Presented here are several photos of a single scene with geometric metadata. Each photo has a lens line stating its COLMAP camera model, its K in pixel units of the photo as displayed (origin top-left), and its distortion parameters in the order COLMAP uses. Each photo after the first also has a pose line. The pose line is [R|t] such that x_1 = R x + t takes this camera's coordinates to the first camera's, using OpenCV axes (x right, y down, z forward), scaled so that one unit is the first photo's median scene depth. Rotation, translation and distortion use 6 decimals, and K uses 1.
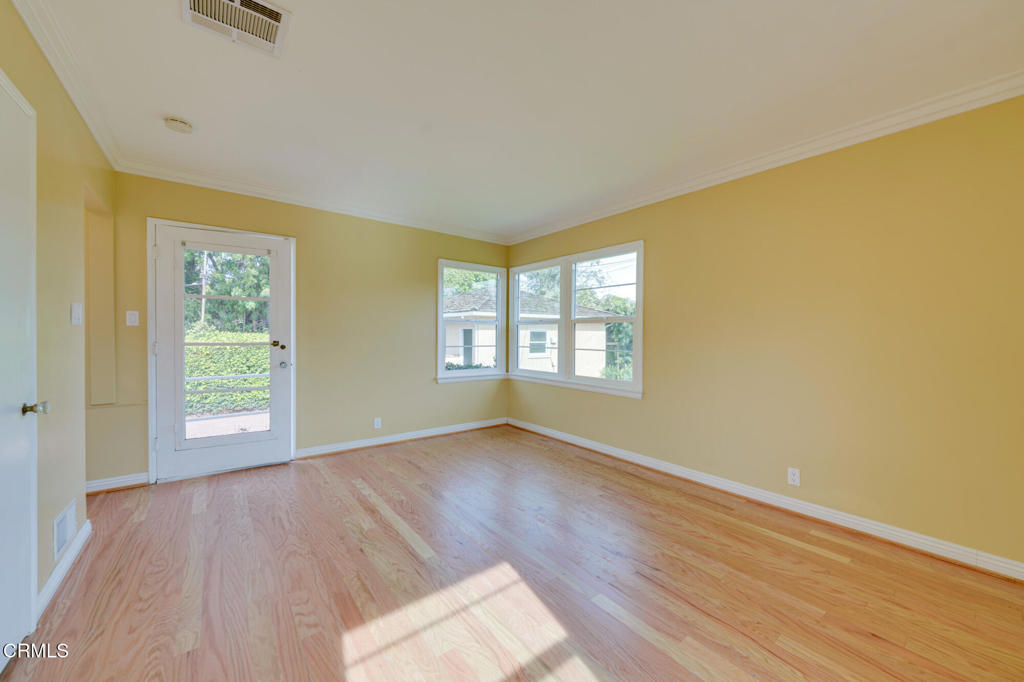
lens RADIAL K [[379.5, 0, 512.0], [0, 379.5, 341.0], [0, 0, 1]] dist [-0.000344, 0.000030]
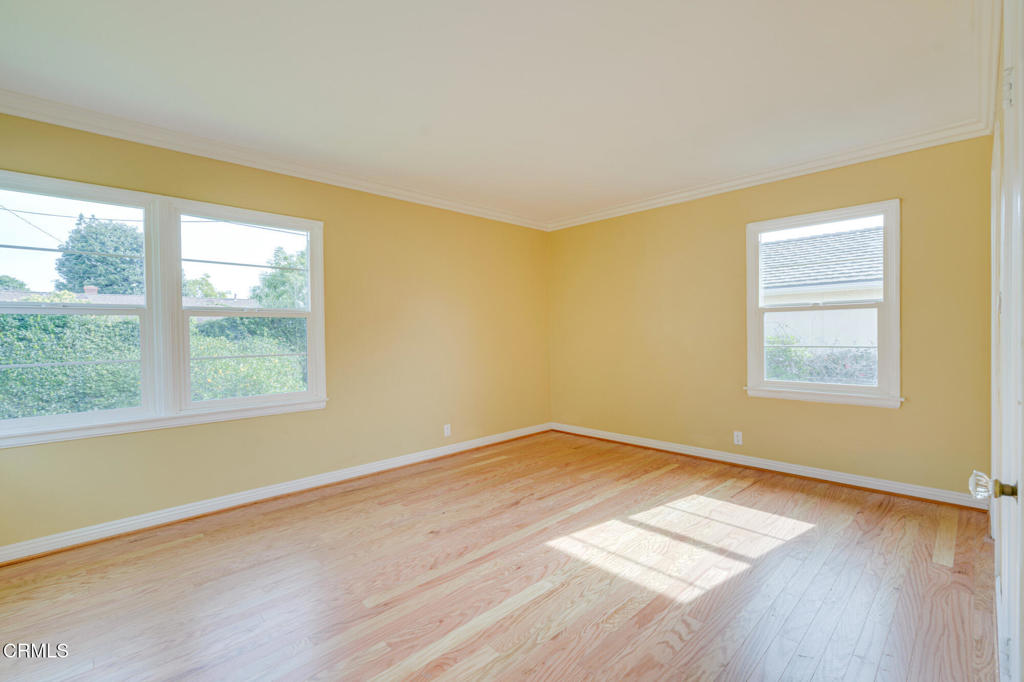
lens RADIAL K [[458.8, 0, 512.5], [0, 458.8, 338.7], [0, 0, 1]] dist [-0.000613, -0.000099]
pose [[-0.108483, -0.020921, 0.993878, -0.988493], [0.028569, 0.999300, 0.024154, -0.020603], [-0.993688, 0.031014, -0.107809, 0.931652]]
